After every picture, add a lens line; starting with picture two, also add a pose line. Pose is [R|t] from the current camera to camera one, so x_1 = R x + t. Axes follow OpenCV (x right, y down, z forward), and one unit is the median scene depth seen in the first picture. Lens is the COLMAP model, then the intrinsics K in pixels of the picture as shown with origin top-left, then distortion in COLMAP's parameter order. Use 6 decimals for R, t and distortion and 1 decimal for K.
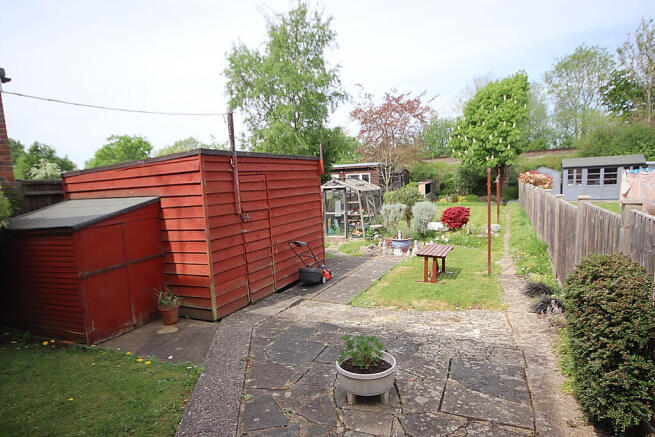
lens RADIAL K [[394.6, 0, 327.5], [0, 394.6, 218.5], [0, 0, 1]] dist [0.005613, 0.002178]
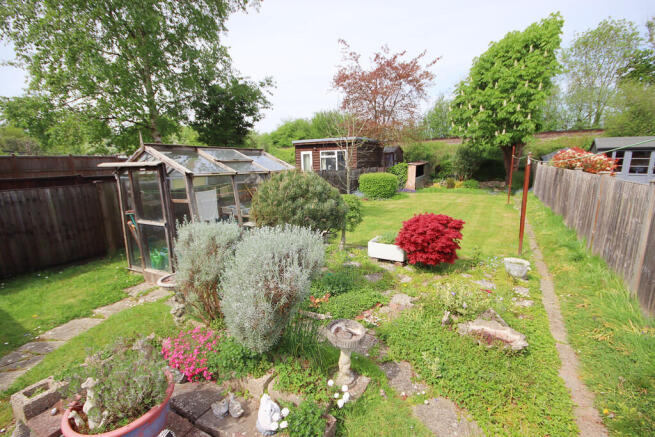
lens RADIAL K [[296.0, 0, 329.5], [0, 296.0, 228.7], [0, 0, 1]] dist [0.001003, -0.010395]
pose [[0.995428, 0.045185, -0.084145, 0.126851], [-0.034134, 0.991131, 0.128427, -0.029016], [0.089202, -0.124967, 0.988143, 0.349550]]
